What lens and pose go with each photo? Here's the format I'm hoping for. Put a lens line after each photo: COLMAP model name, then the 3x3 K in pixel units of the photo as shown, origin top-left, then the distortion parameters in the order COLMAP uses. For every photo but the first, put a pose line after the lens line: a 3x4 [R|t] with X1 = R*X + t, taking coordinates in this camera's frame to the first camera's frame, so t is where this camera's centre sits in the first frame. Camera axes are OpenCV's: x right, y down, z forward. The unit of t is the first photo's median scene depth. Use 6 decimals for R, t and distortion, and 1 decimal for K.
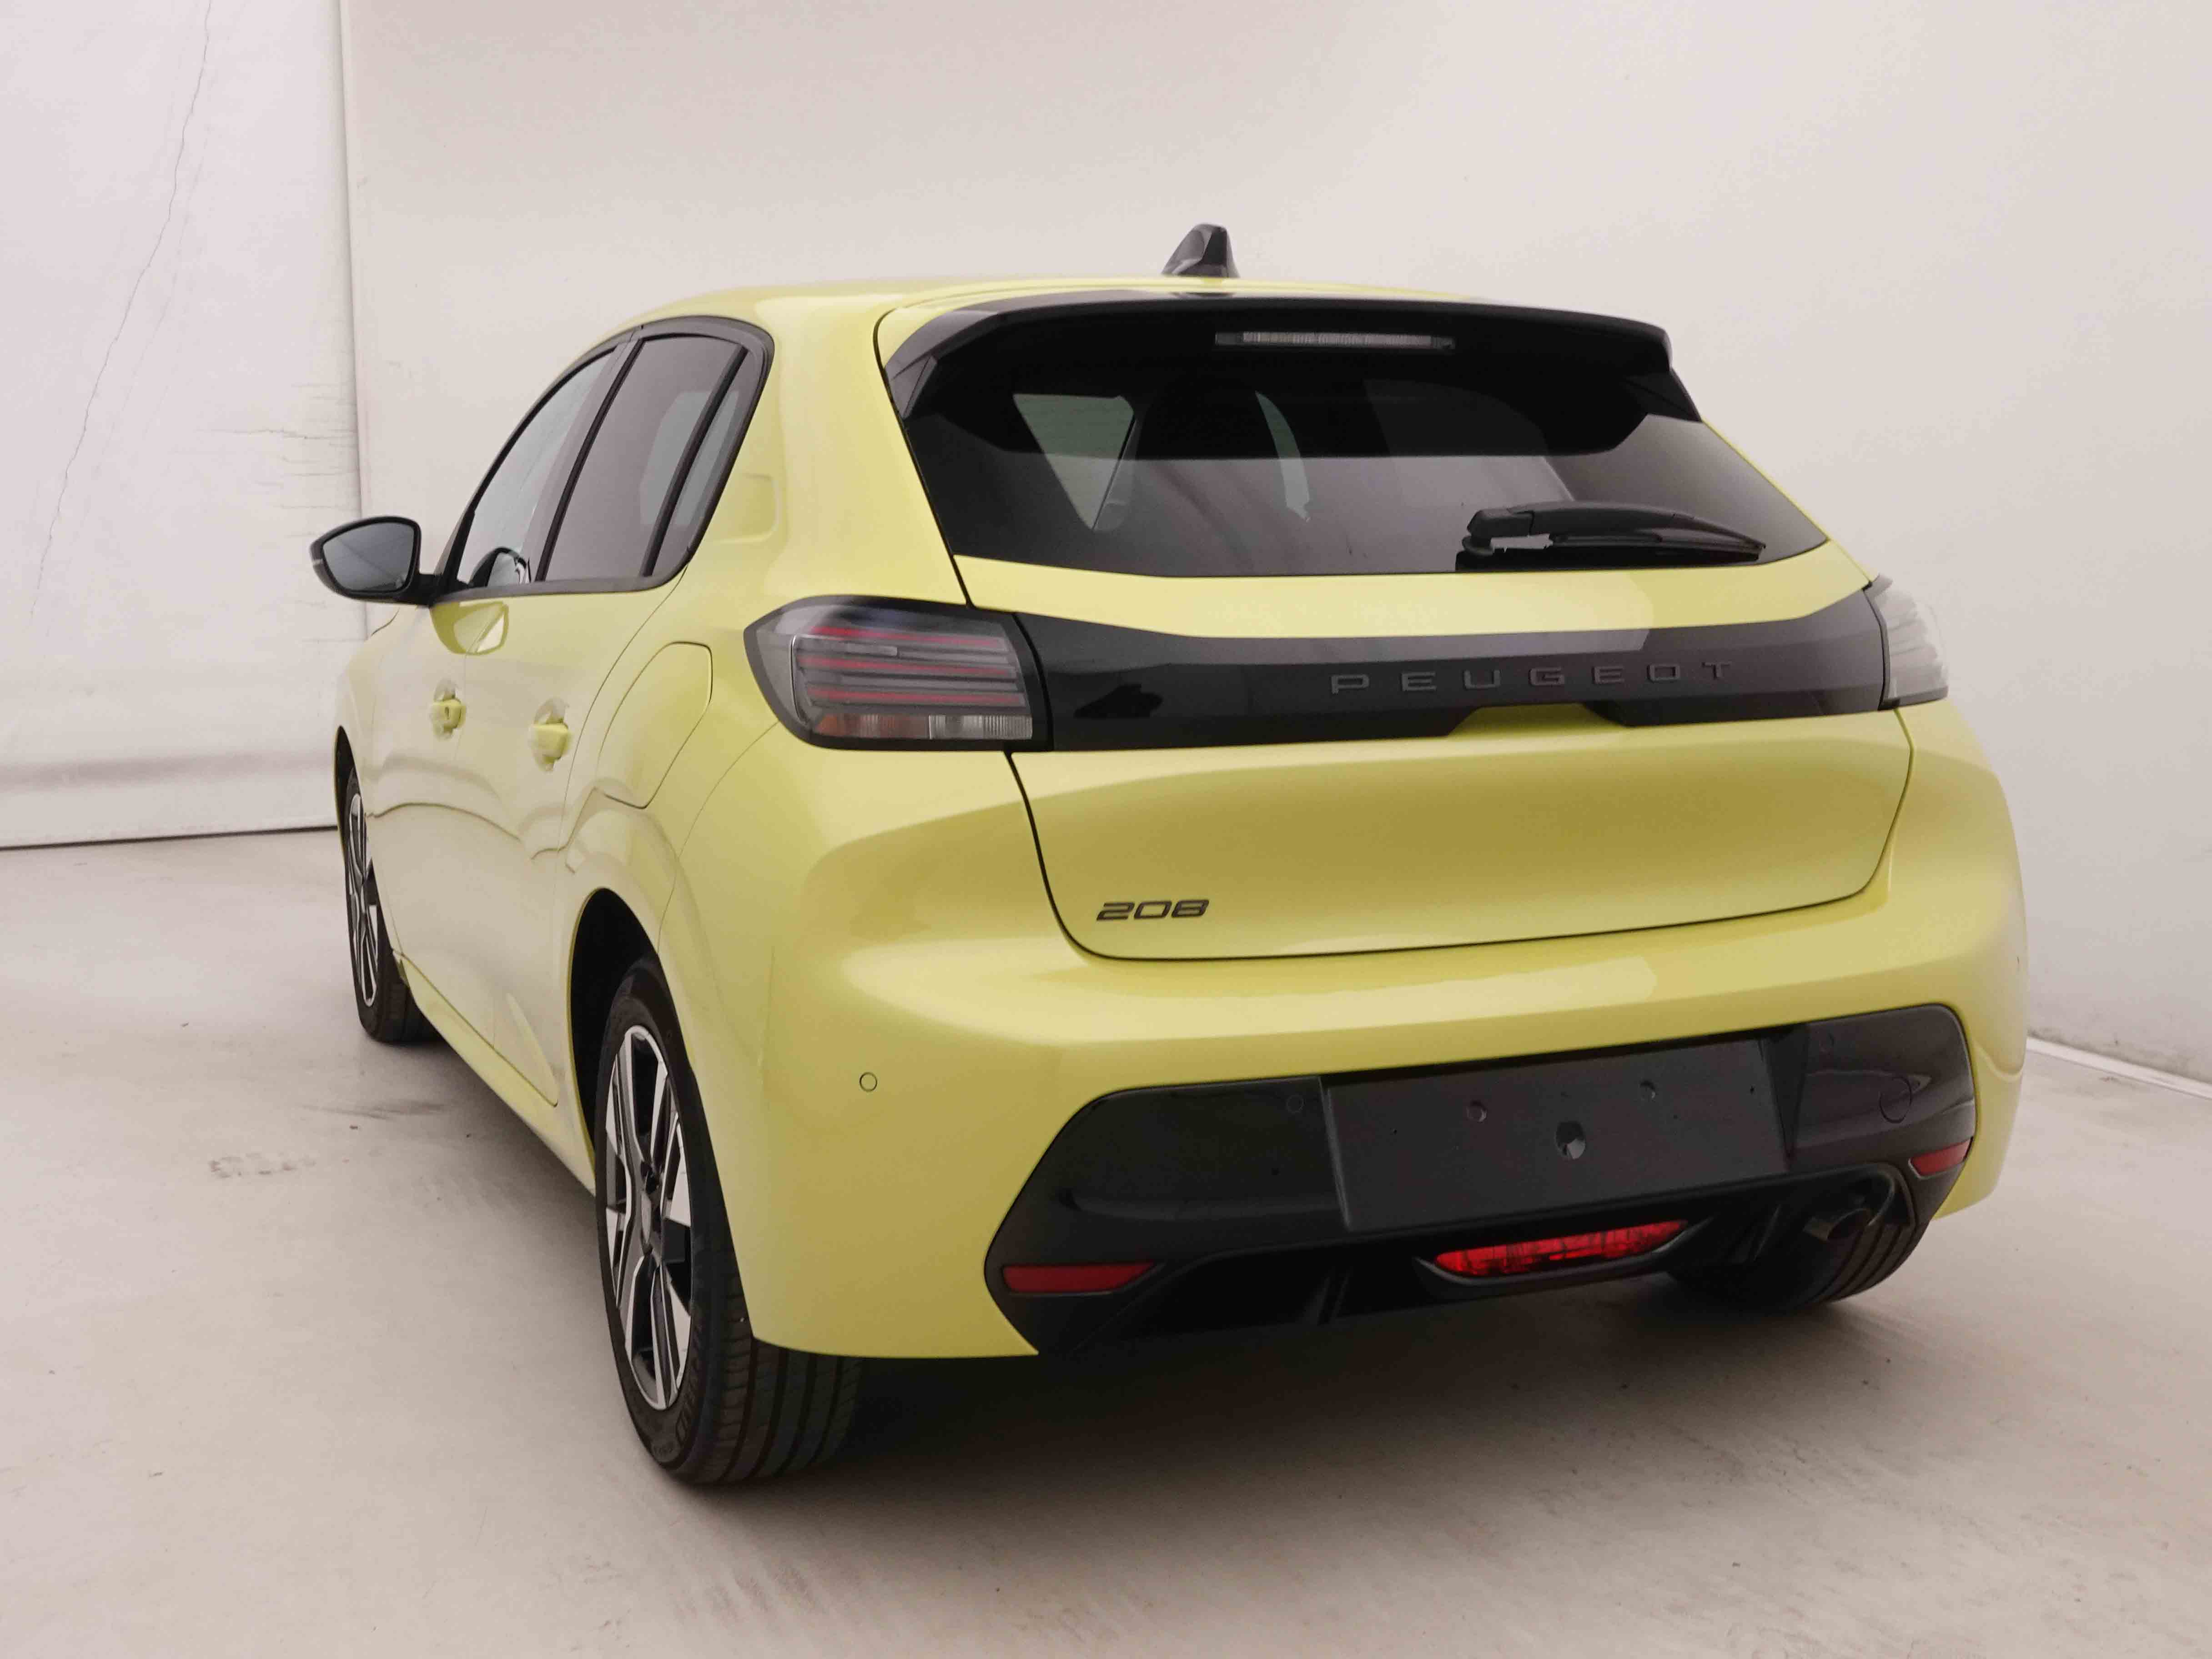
lens RADIAL K [[2263.1, 0, 1106.0], [0, 2263.1, 829.5], [0, 0, 1]] dist [-0.014450, -0.008929]
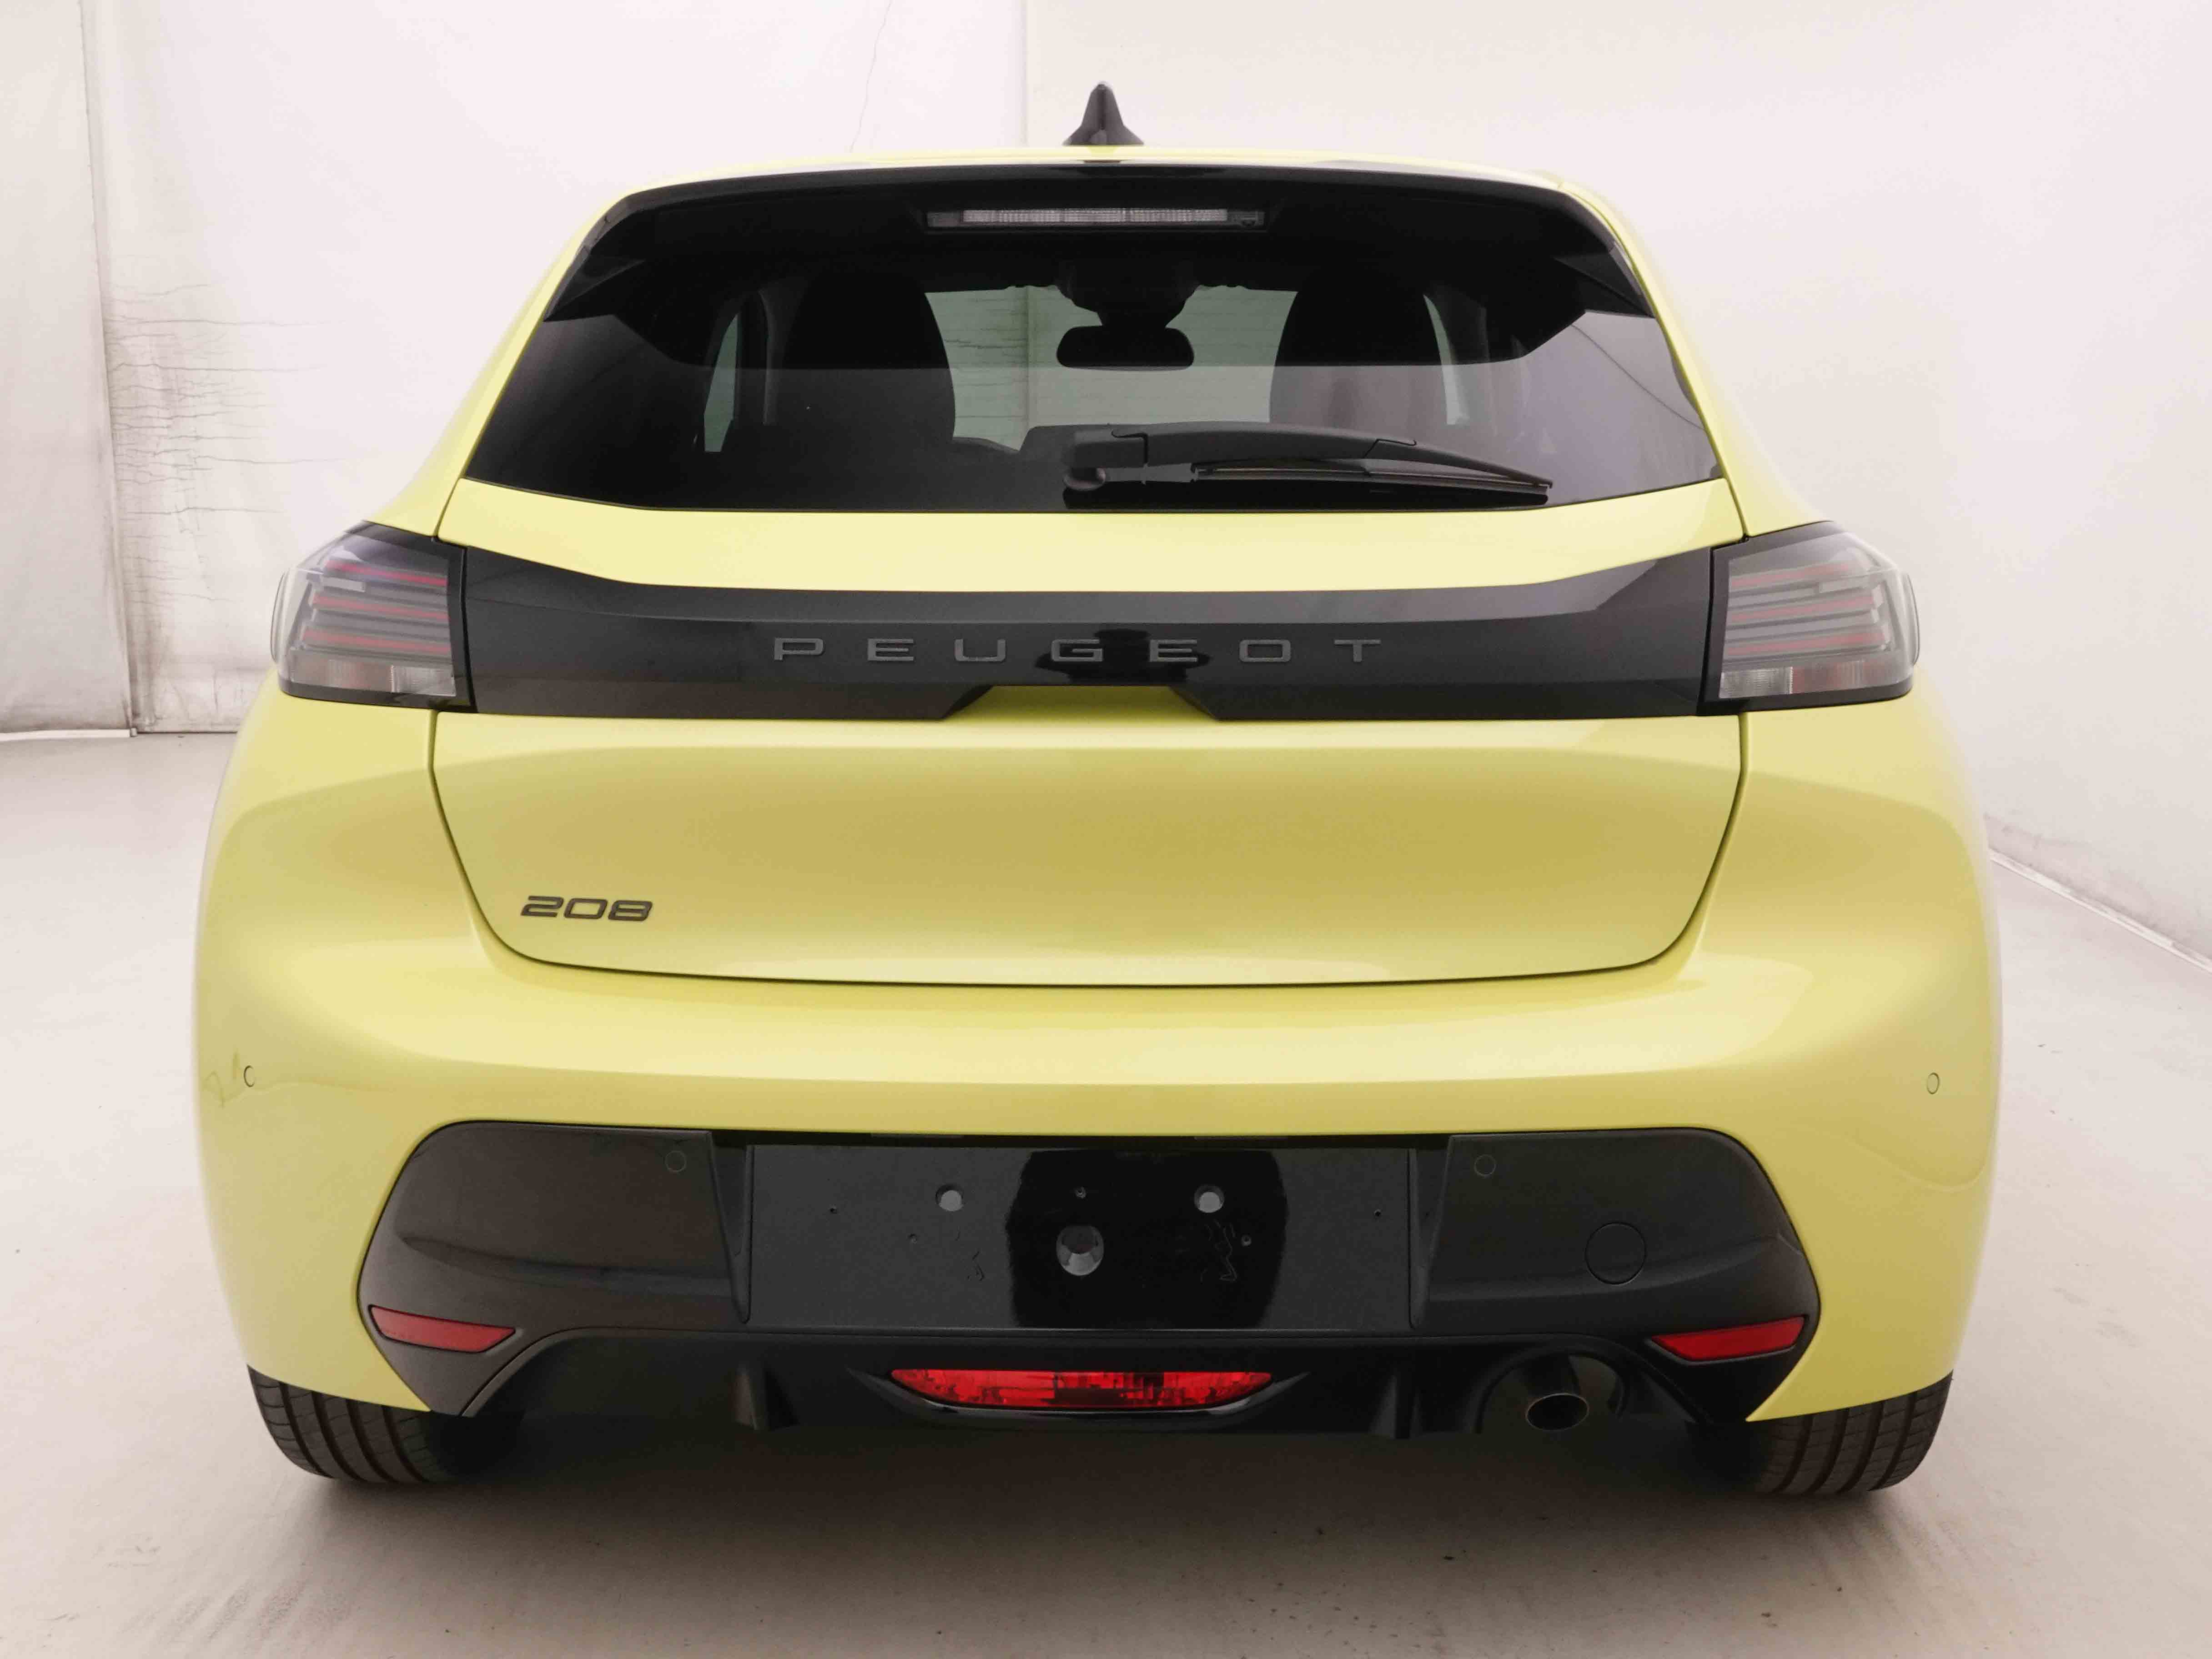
lens RADIAL K [[2309.9, 0, 1106.0], [0, 2309.9, 829.5], [0, 0, 1]] dist [0.006040, 0.011594]
pose [[0.926477, 0.074197, -0.368964, 0.476137], [-0.061002, 0.997015, 0.047319, -0.042593], [0.371373, -0.021333, 0.928238, 0.259287]]
